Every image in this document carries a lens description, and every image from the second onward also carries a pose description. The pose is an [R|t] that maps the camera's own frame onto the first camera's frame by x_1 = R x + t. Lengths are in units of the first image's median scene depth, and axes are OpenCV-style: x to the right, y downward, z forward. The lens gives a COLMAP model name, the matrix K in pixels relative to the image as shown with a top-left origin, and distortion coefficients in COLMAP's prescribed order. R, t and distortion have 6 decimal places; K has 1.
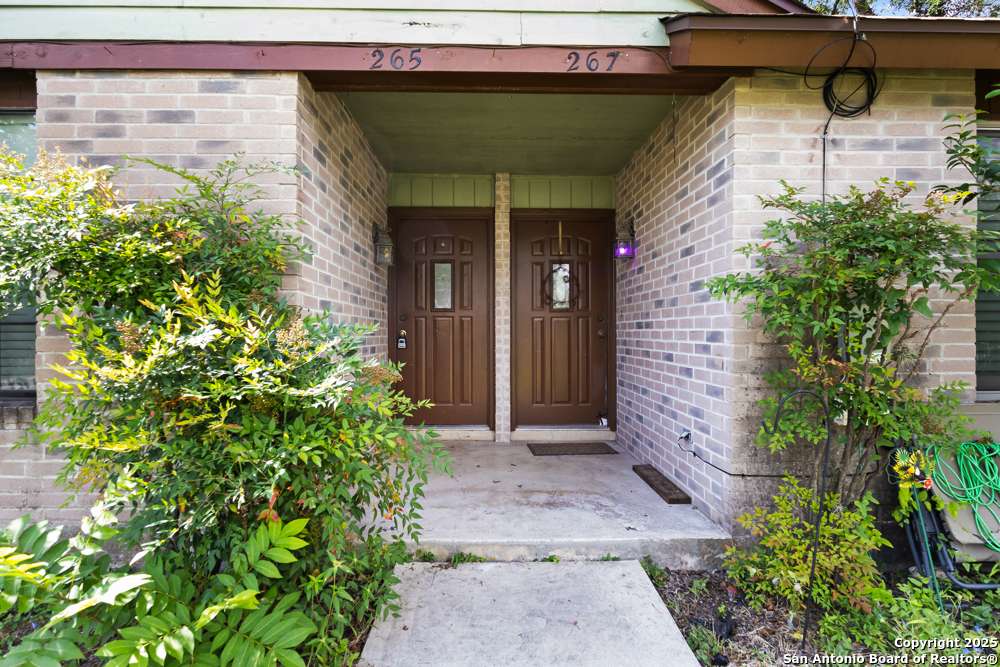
lens RADIAL K [[528.8, 0, 497.6], [0, 528.8, 327.4], [0, 0, 1]] dist [-0.021549, 0.000022]
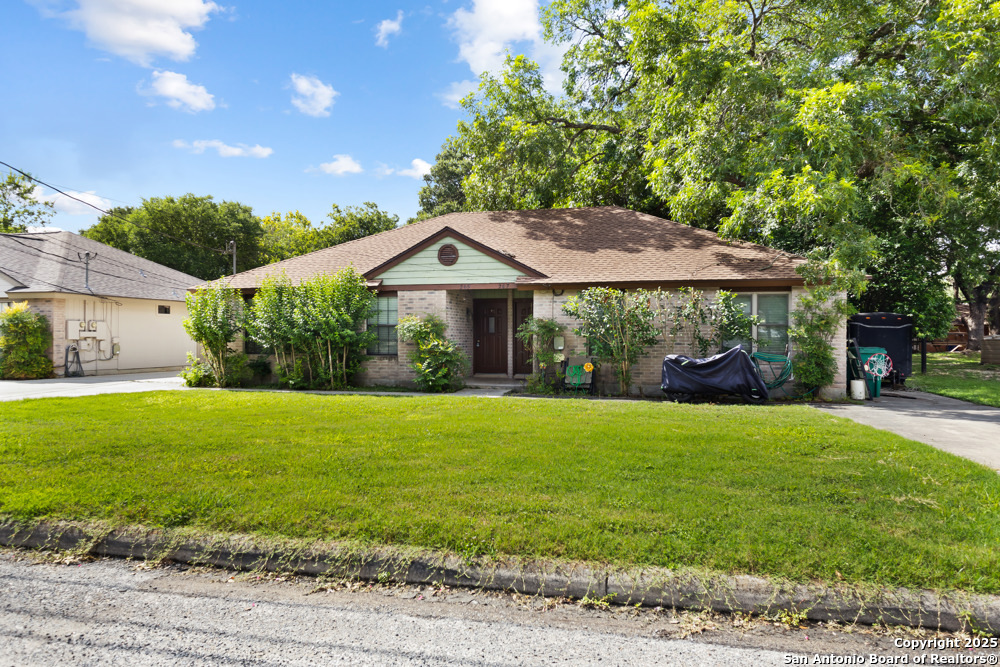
lens RADIAL K [[694.6, 0, 500.0], [0, 694.6, 333.5], [0, 0, 1]] dist [0.002676, 0.000989]
pose [[0.964052, 0.004219, -0.265681, 1.873167], [-0.002010, 0.999961, 0.008589, -0.129139], [0.265707, -0.007746, 0.964023, -5.245404]]
